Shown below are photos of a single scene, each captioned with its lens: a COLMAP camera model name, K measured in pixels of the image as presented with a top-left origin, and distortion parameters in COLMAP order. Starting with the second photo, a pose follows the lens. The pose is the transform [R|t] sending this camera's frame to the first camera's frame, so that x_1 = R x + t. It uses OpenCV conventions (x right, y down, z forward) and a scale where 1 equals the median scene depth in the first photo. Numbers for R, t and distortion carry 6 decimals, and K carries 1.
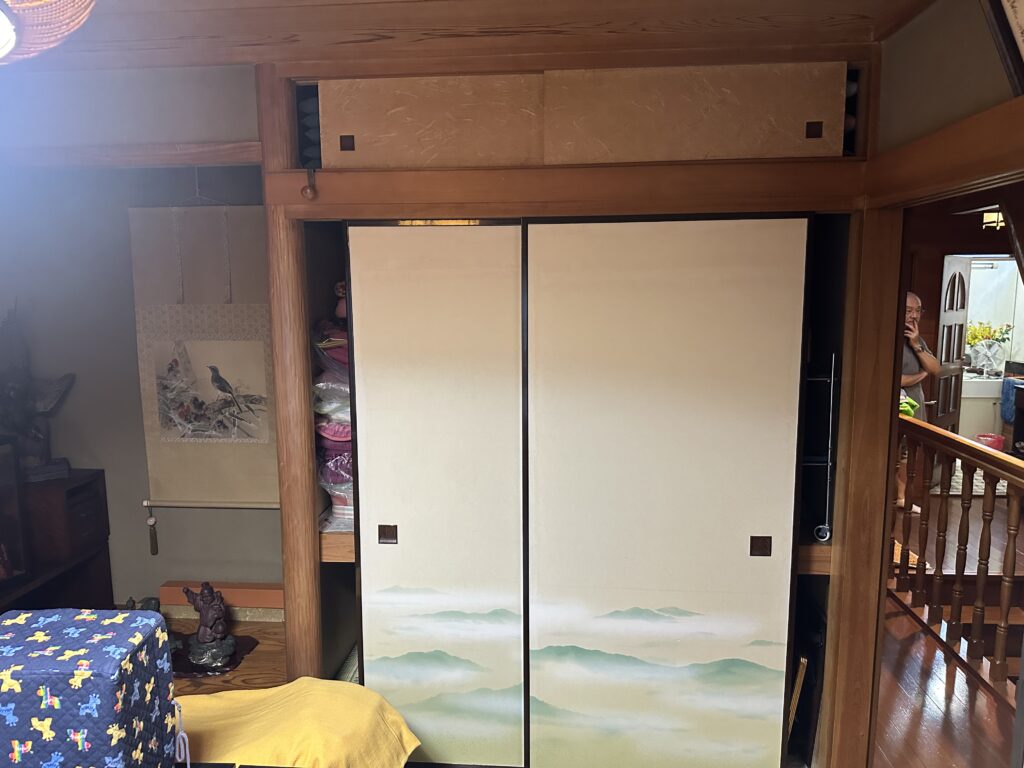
lens RADIAL K [[712.9, 0, 512.0], [0, 712.9, 384.0], [0, 0, 1]] dist [0.036018, -0.059012]
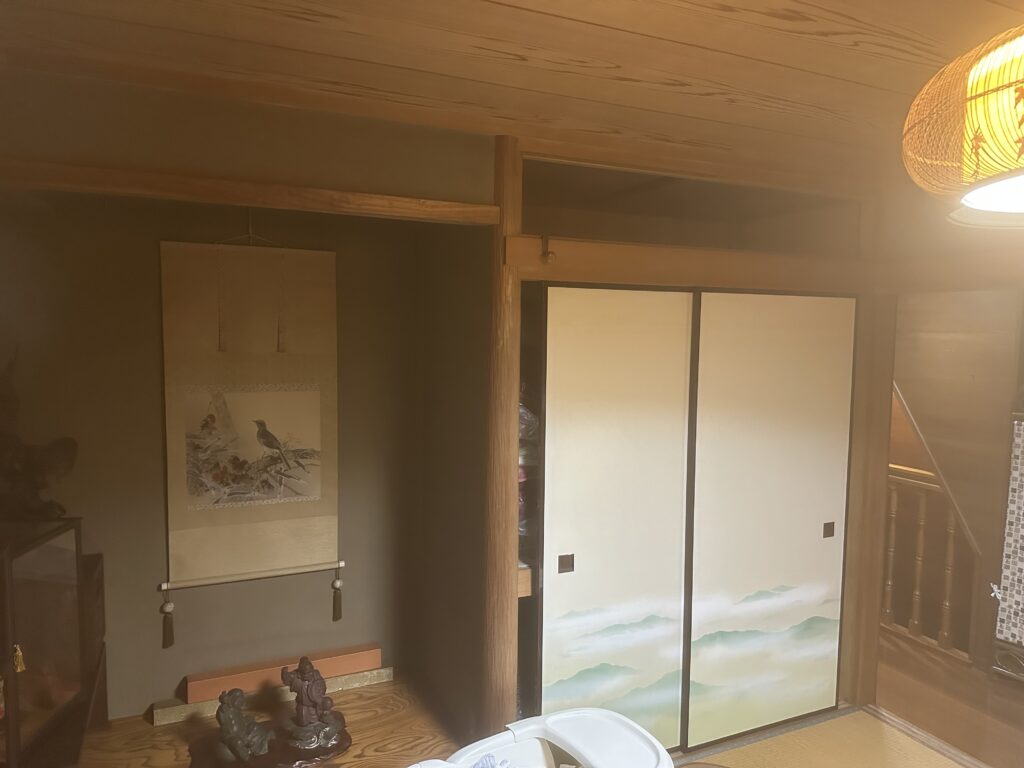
lens RADIAL K [[712.9, 0, 512.0], [0, 712.9, 384.0], [0, 0, 1]] dist [0.036018, -0.059012]
pose [[0.869891, -0.019821, 0.492845, -0.582702], [0.047174, 0.997955, -0.043128, -0.016374], [-0.490983, 0.060766, 0.869047, 0.053205]]
